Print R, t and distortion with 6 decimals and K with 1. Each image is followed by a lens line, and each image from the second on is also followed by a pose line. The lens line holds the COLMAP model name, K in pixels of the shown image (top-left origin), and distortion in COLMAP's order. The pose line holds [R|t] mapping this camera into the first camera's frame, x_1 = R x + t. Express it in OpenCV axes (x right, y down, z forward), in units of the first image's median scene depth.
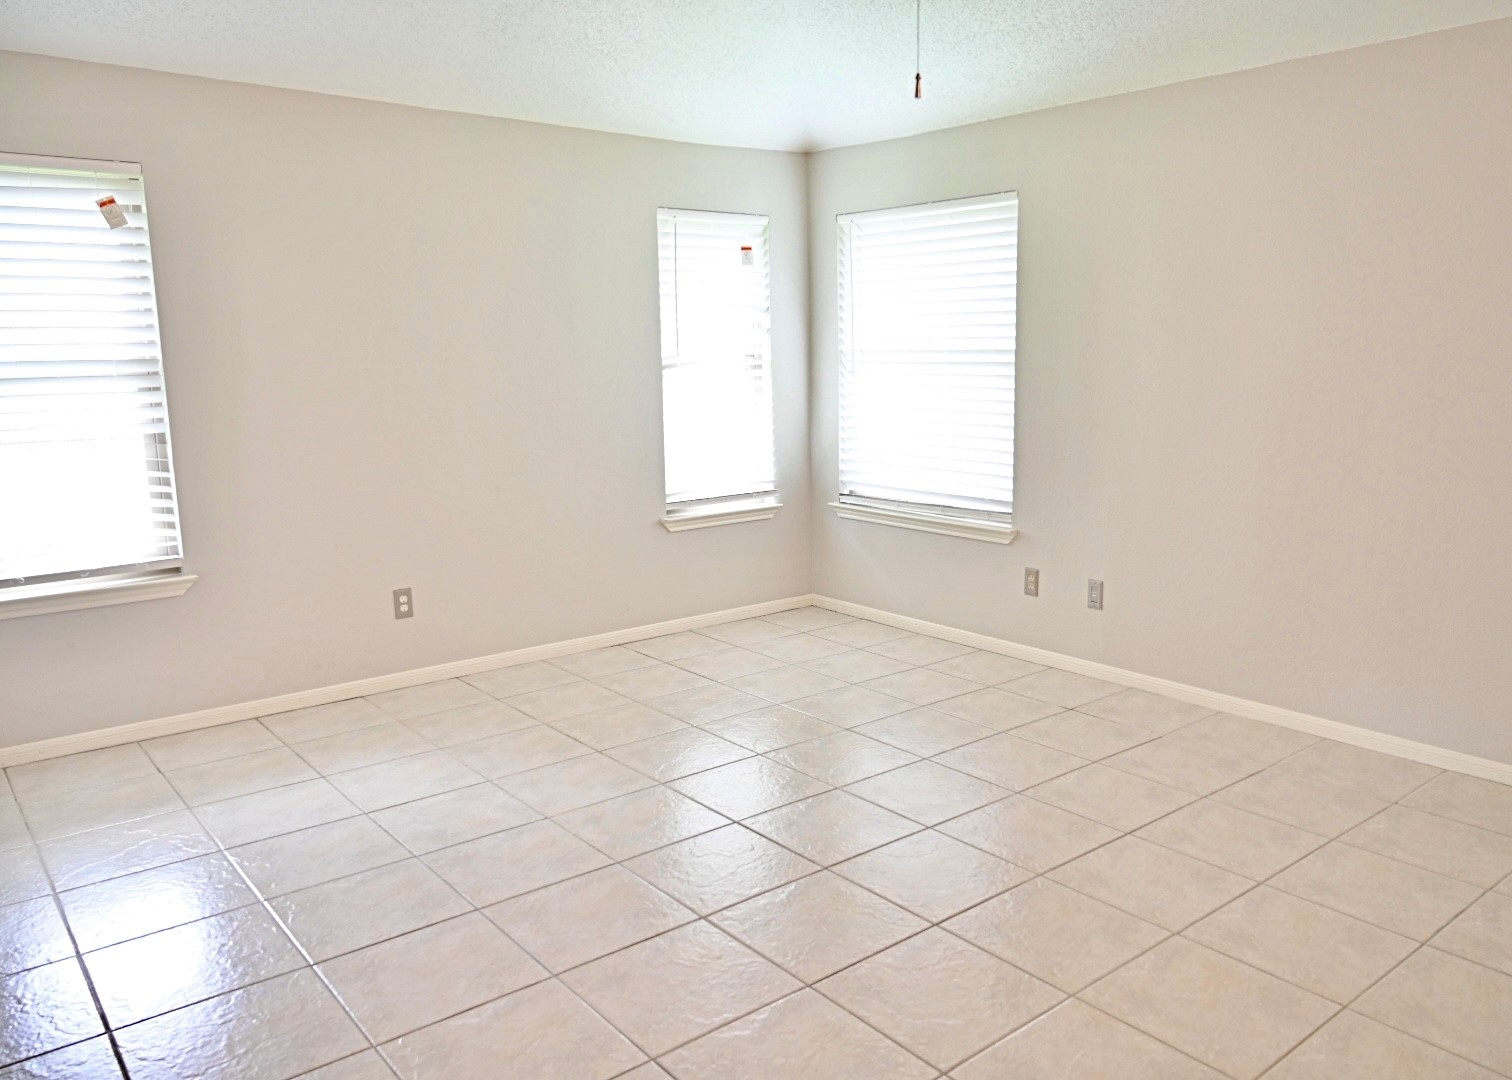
lens RADIAL K [[1123.4, 0, 746.6], [0, 1123.4, 546.0], [0, 0, 1]] dist [-0.013555, 0.008822]
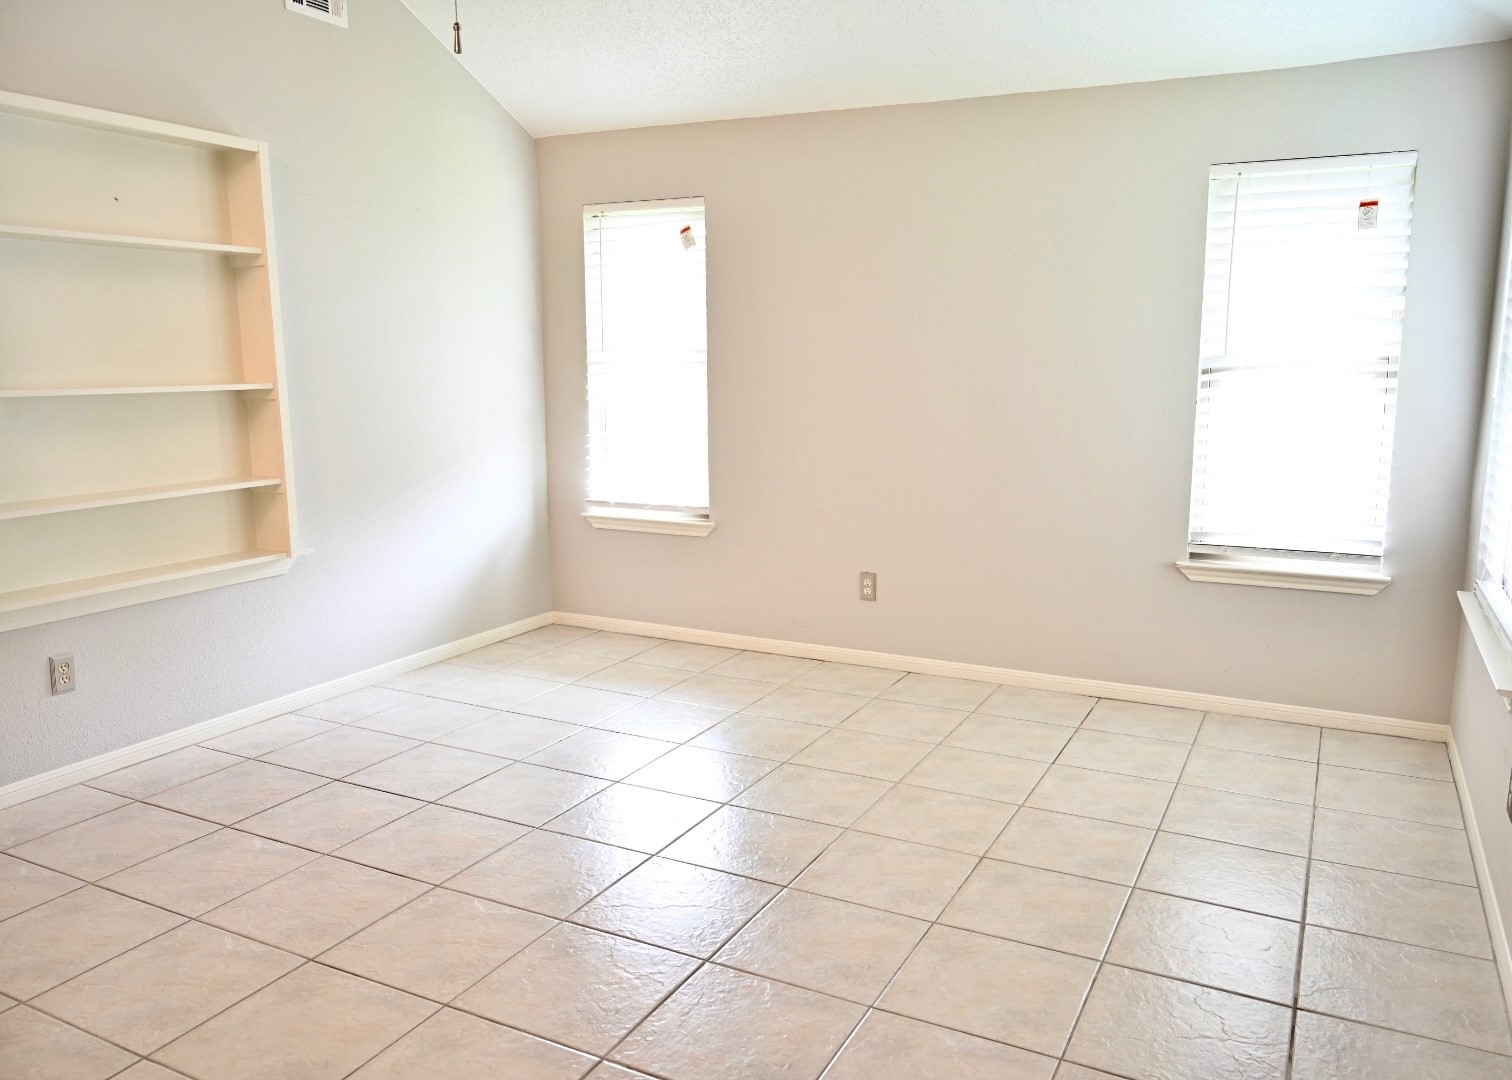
lens RADIAL K [[1123.4, 0, 751.6], [0, 1123.4, 534.3], [0, 0, 1]] dist [-0.013555, 0.008822]
pose [[0.414699, 0.163607, -0.895130, 0.534946], [-0.160532, 0.981429, 0.105008, -0.082361], [0.895687, 0.100150, 0.433262, 0.410623]]
